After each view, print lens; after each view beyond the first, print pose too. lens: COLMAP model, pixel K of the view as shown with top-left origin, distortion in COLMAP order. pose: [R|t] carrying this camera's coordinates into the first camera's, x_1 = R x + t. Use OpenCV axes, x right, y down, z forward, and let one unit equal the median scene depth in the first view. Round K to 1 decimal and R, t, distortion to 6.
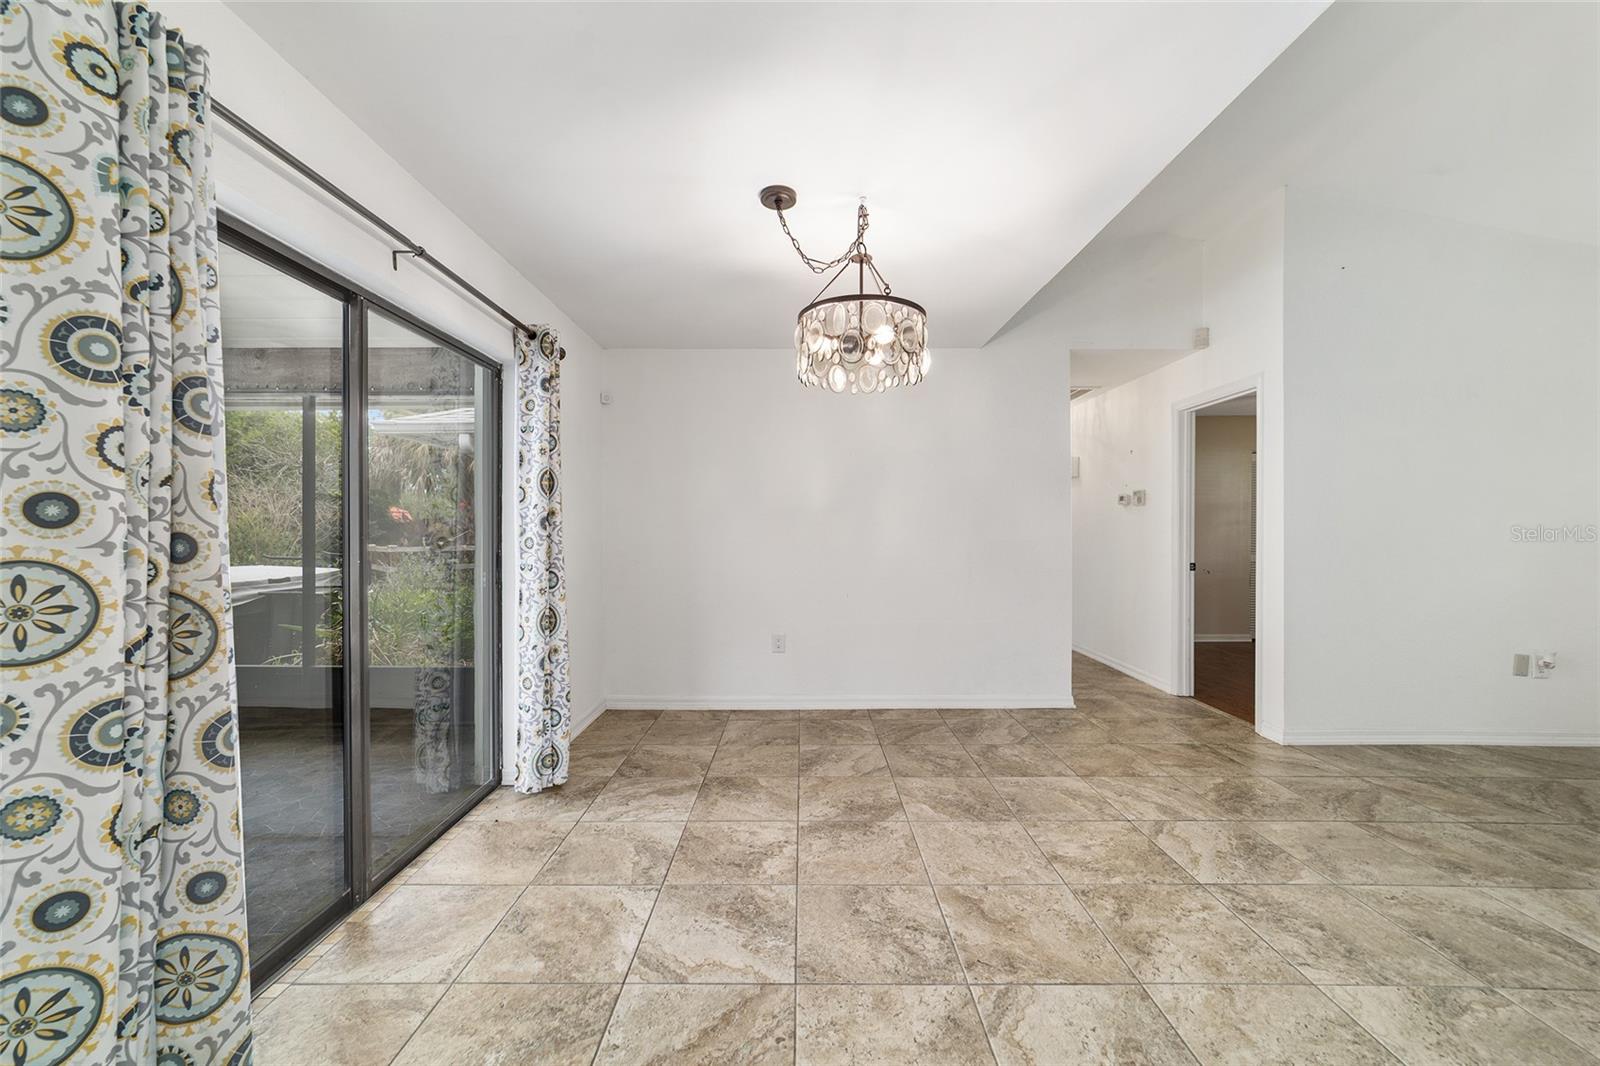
lens RADIAL K [[613.4, 0, 797.9], [0, 613.4, 531.1], [0, 0, 1]] dist [-0.019907, 0.008913]
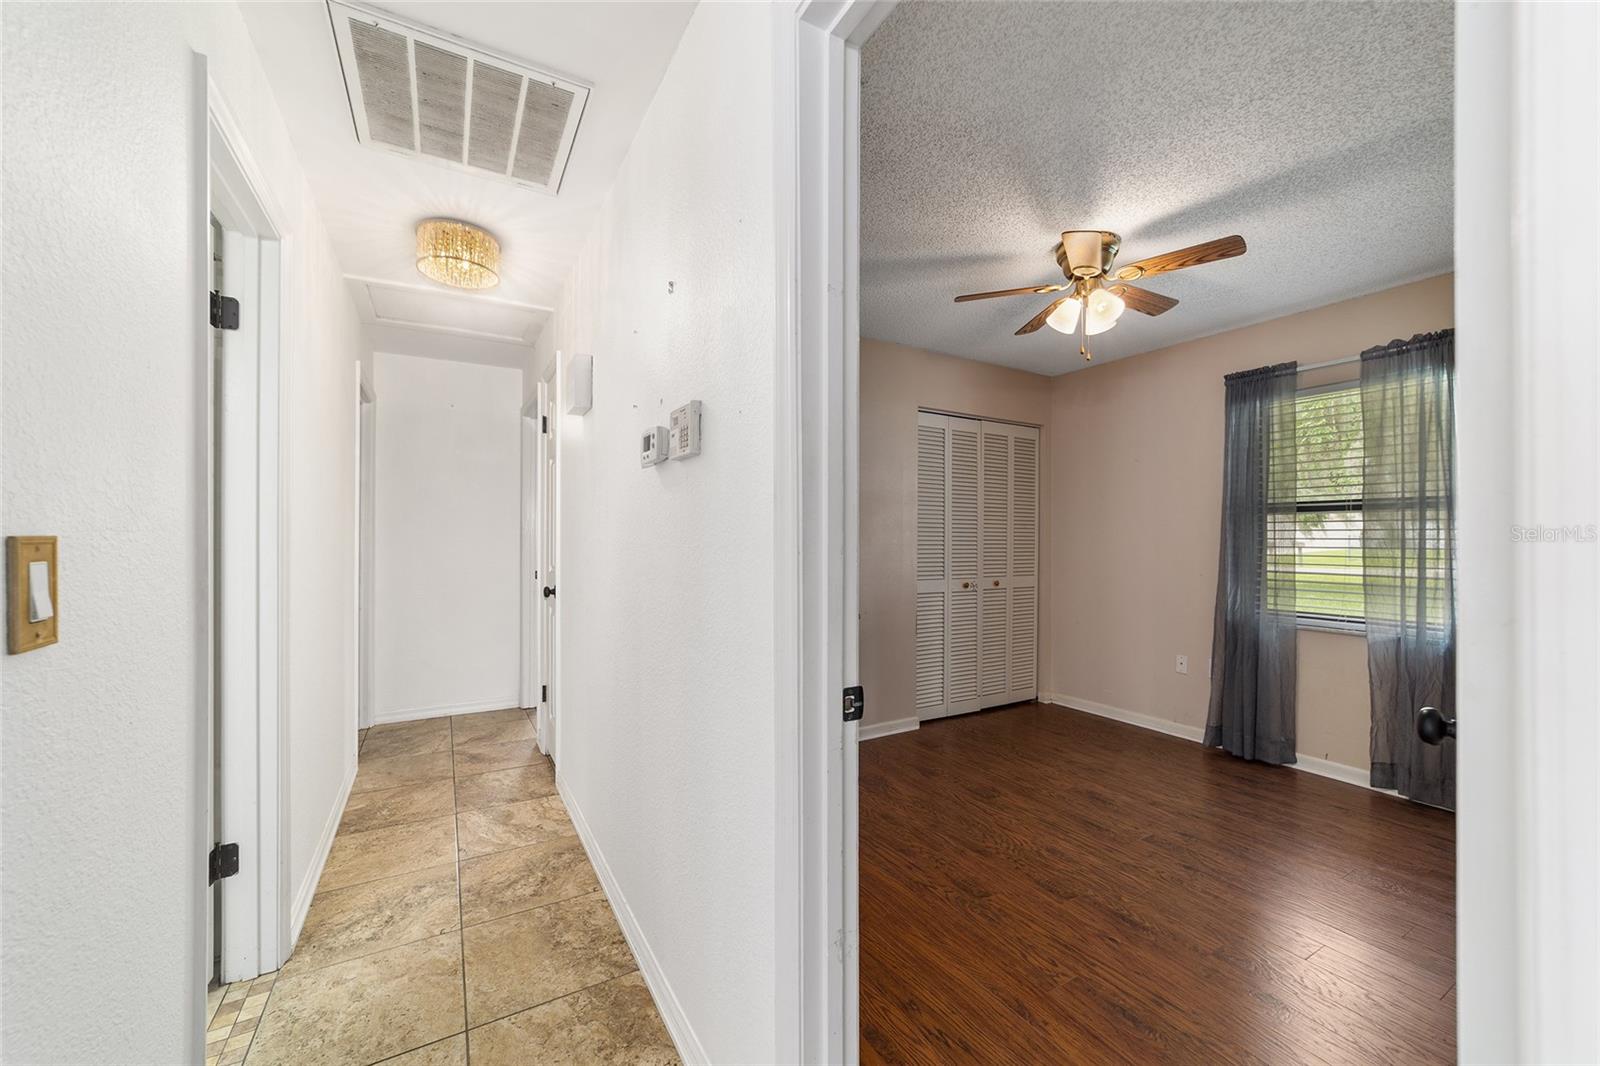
lens RADIAL K [[613.4, 0, 801.4], [0, 613.4, 540.5], [0, 0, 1]] dist [-0.019907, 0.008913]
pose [[0.862998, 0.002499, 0.505200, 0.818907], [-0.003612, 0.999993, 0.001224, -0.007668], [-0.505194, -0.002881, 0.863001, 1.291600]]
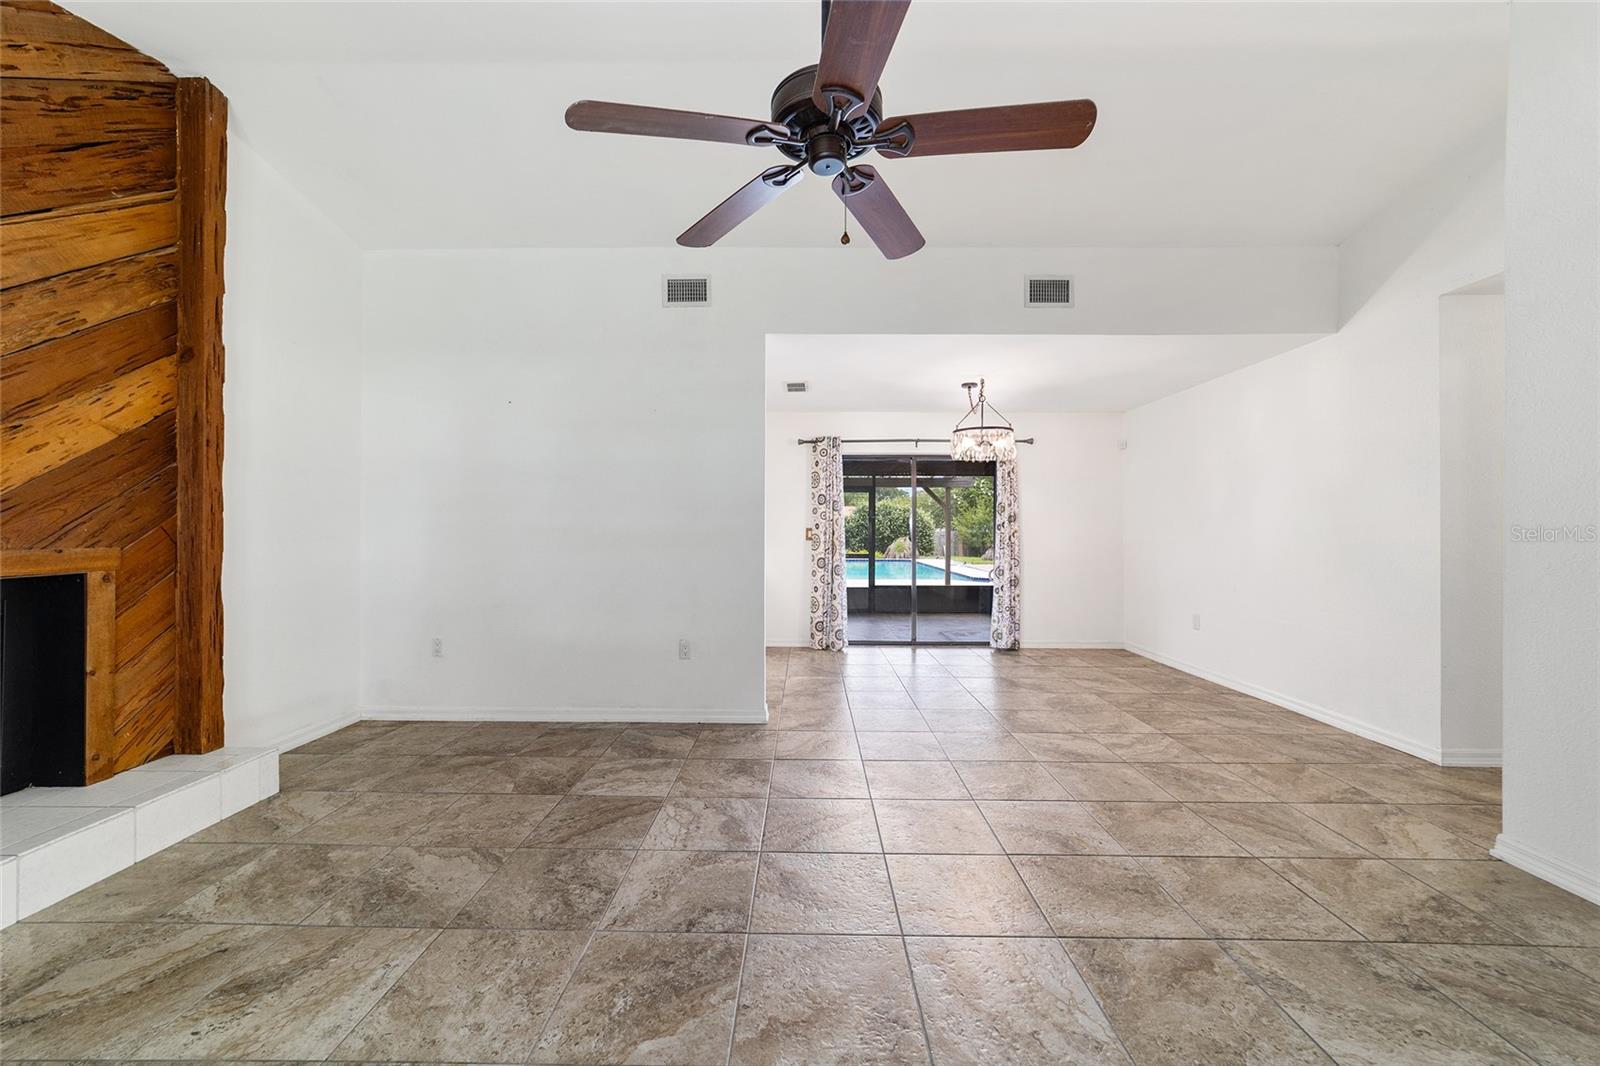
lens RADIAL K [[613.4, 0, 797.8], [0, 613.4, 528.3], [0, 0, 1]] dist [-0.019907, 0.008913]
pose [[-0.009401, -0.004056, -0.999948, 1.829292], [-0.007072, 0.999967, -0.003989, 0.004647], [0.999931, 0.007034, -0.009429, 0.305896]]
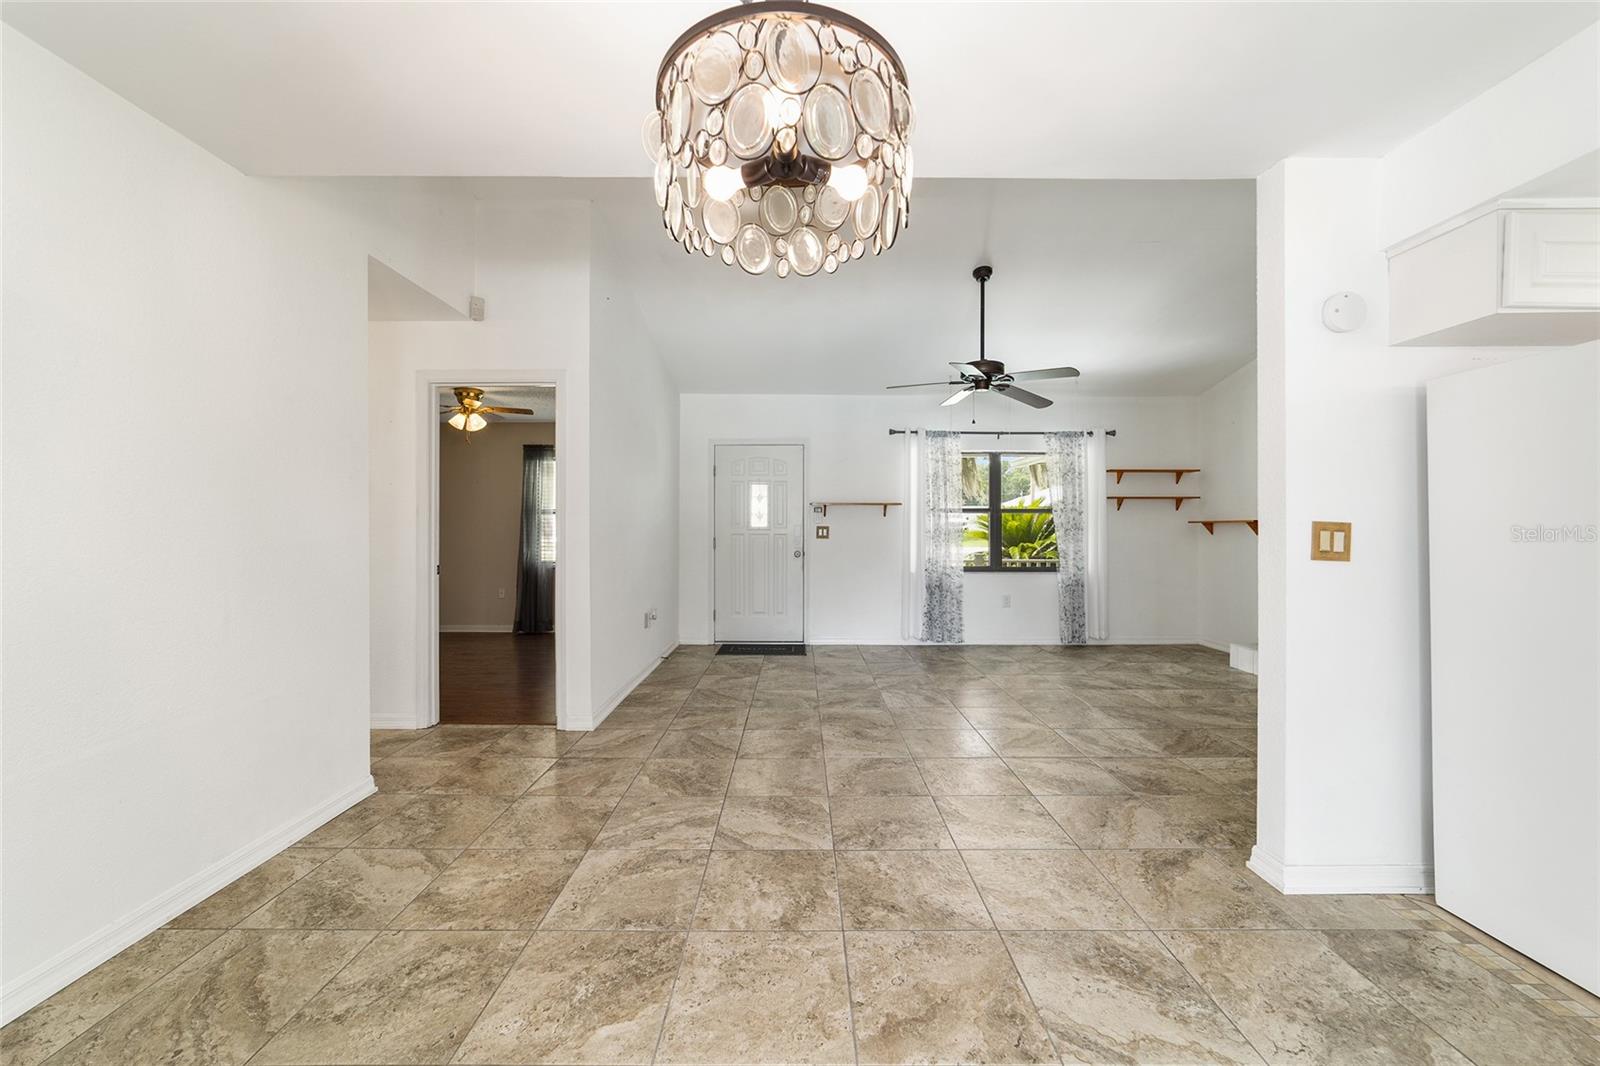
lens RADIAL K [[613.4, 0, 796.8], [0, 613.4, 527.9], [0, 0, 1]] dist [-0.019907, 0.008913]
pose [[-0.002228, -0.000942, 0.999997, -0.326019], [0.003455, 0.999994, 0.000950, 0.001071], [-0.999992, 0.003457, -0.002224, 0.805428]]
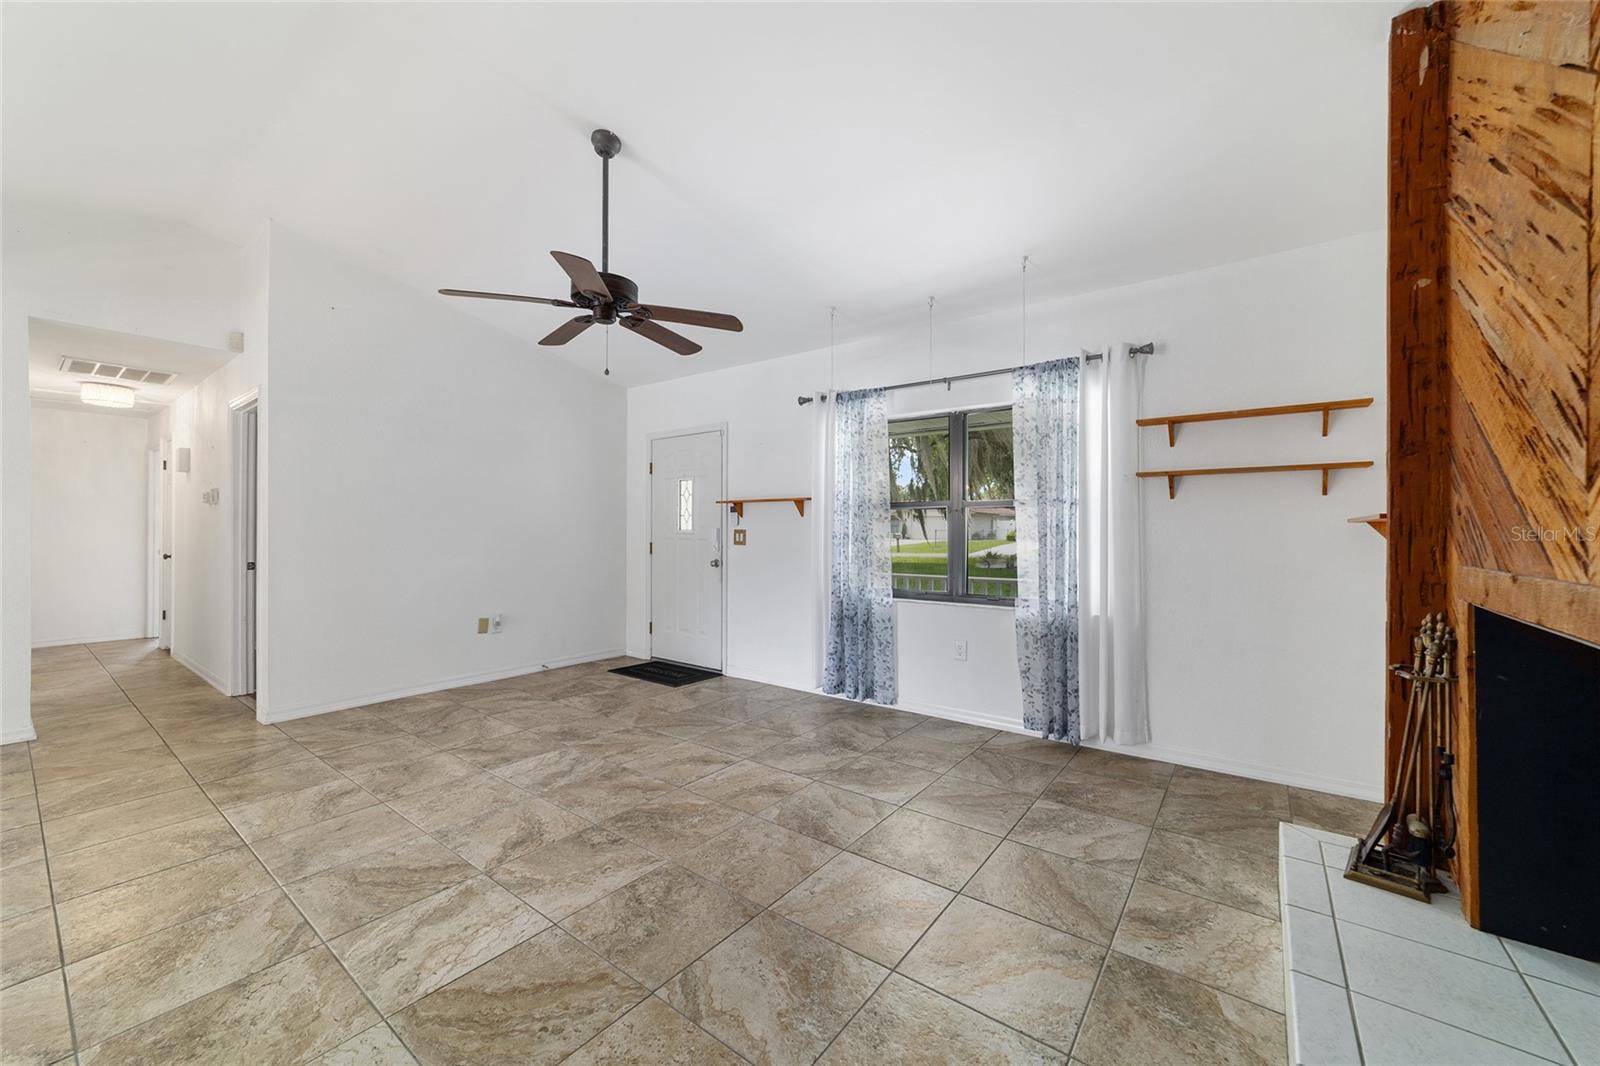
lens RADIAL K [[613.4, 0, 798.6], [0, 613.4, 527.2], [0, 0, 1]] dist [-0.019907, 0.008913]
pose [[0.596834, 0.003948, 0.802355, 0.612290], [0.001967, 0.999978, -0.006383, 0.002801], [-0.802362, 0.005388, 0.596813, -0.543705]]
